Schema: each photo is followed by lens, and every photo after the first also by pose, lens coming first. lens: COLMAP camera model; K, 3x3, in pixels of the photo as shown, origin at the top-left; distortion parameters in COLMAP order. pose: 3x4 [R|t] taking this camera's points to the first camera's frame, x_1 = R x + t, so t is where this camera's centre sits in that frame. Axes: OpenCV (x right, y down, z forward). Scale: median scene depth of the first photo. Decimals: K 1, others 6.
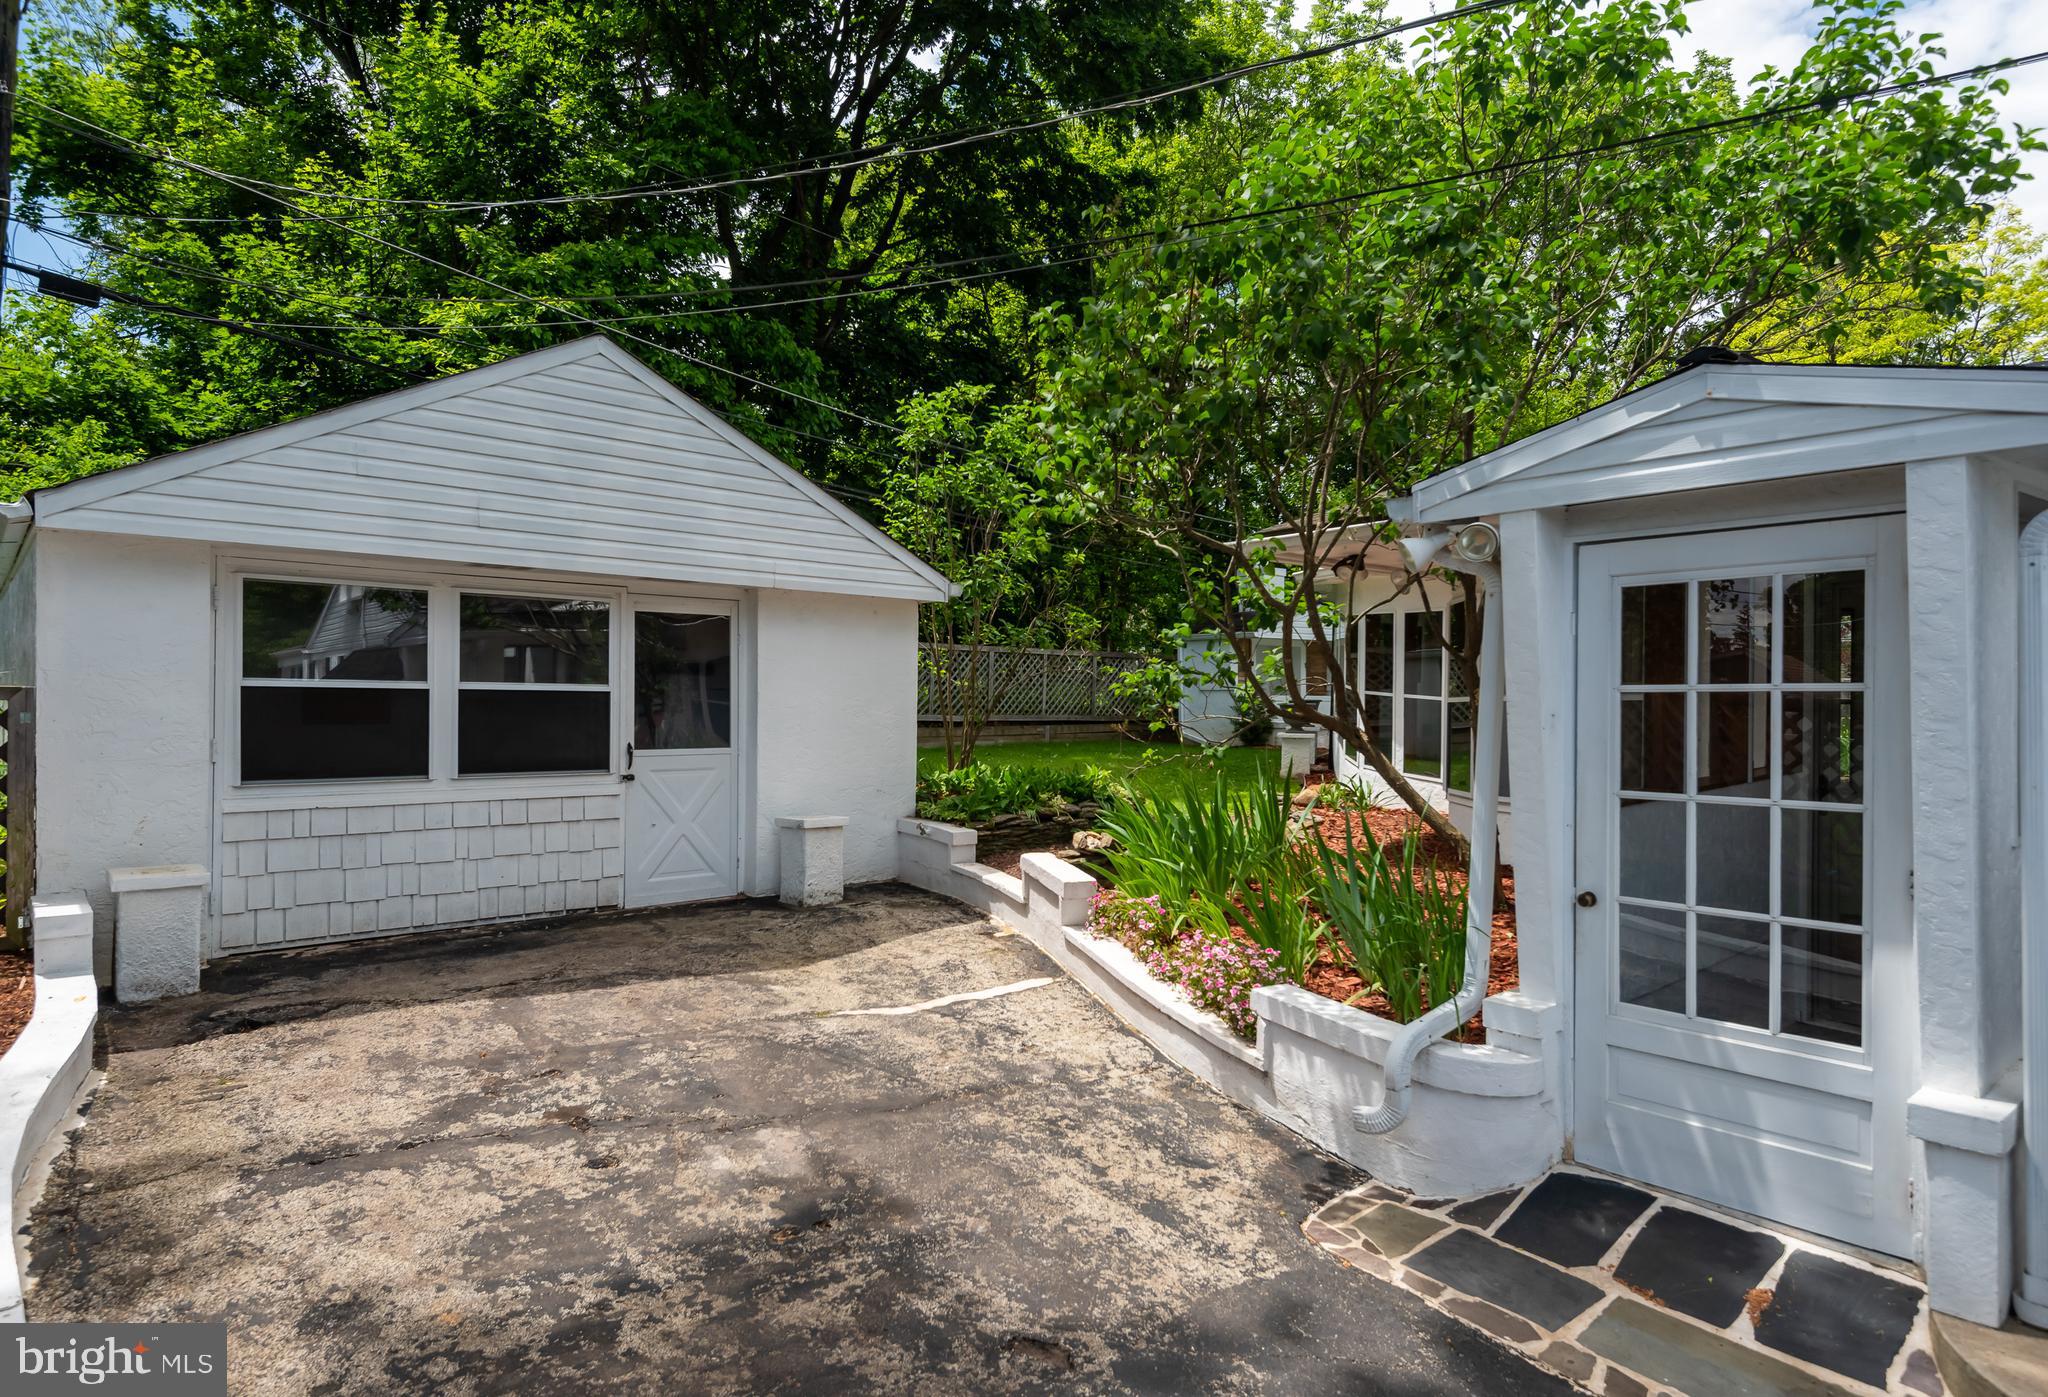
lens RADIAL K [[1188.5, 0, 1014.9], [0, 1188.5, 705.2], [0, 0, 1]] dist [-0.000230, -0.002445]
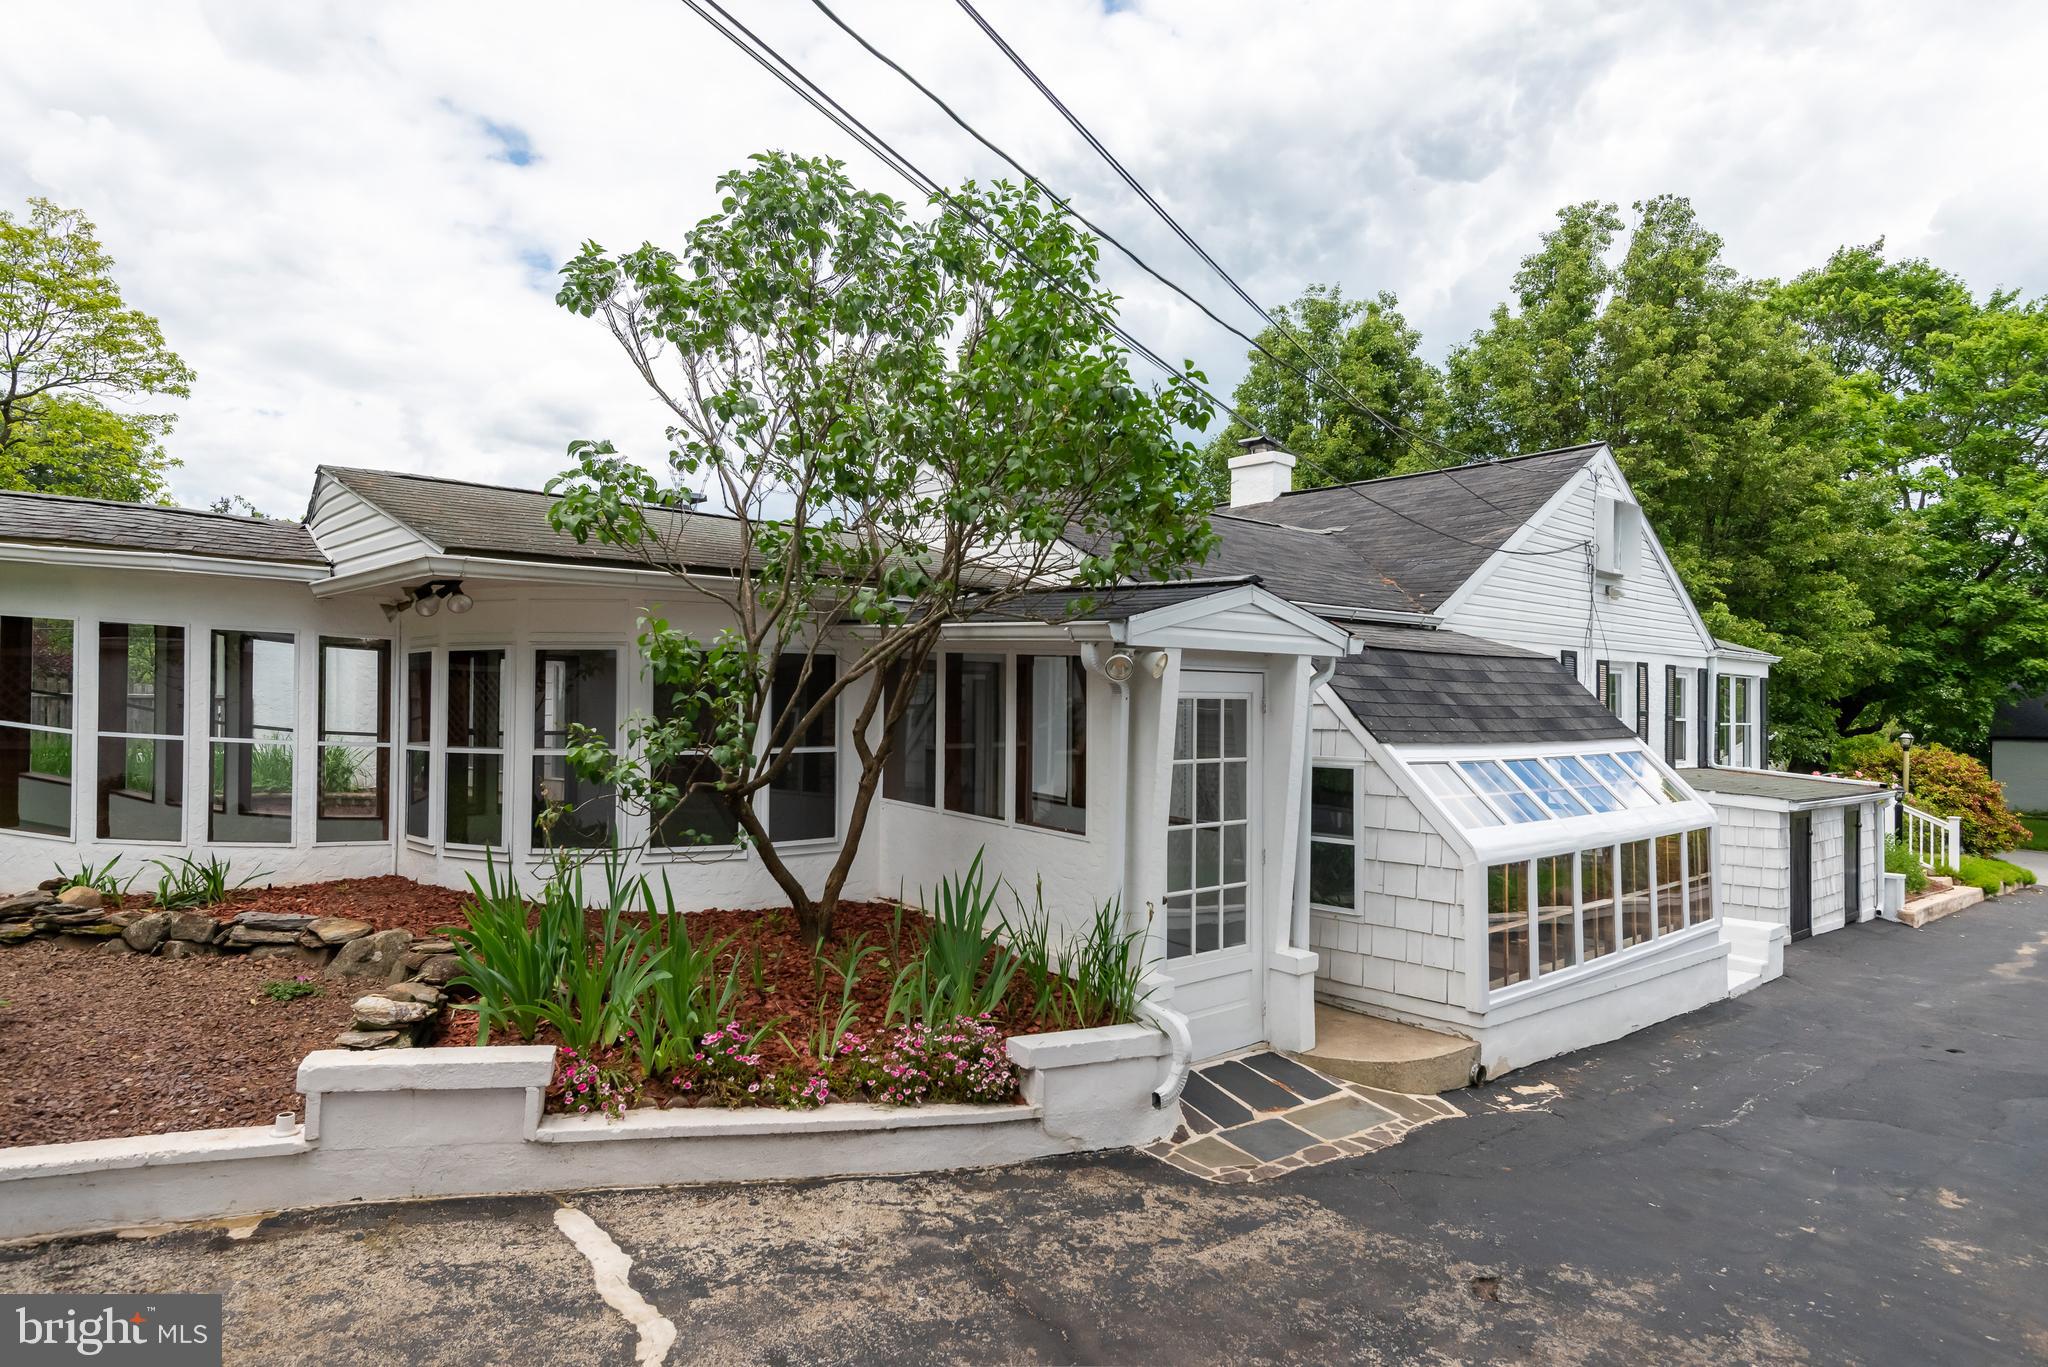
lens RADIAL K [[1140.9, 0, 1023.3], [0, 1140.9, 691.3], [0, 0, 1]] dist [0.016475, 0.000114]
pose [[-0.023353, 0.007076, 0.999702, -0.576002], [-0.012020, 0.999901, -0.007358, -0.054045], [-0.999655, -0.012188, -0.023266, 0.704106]]
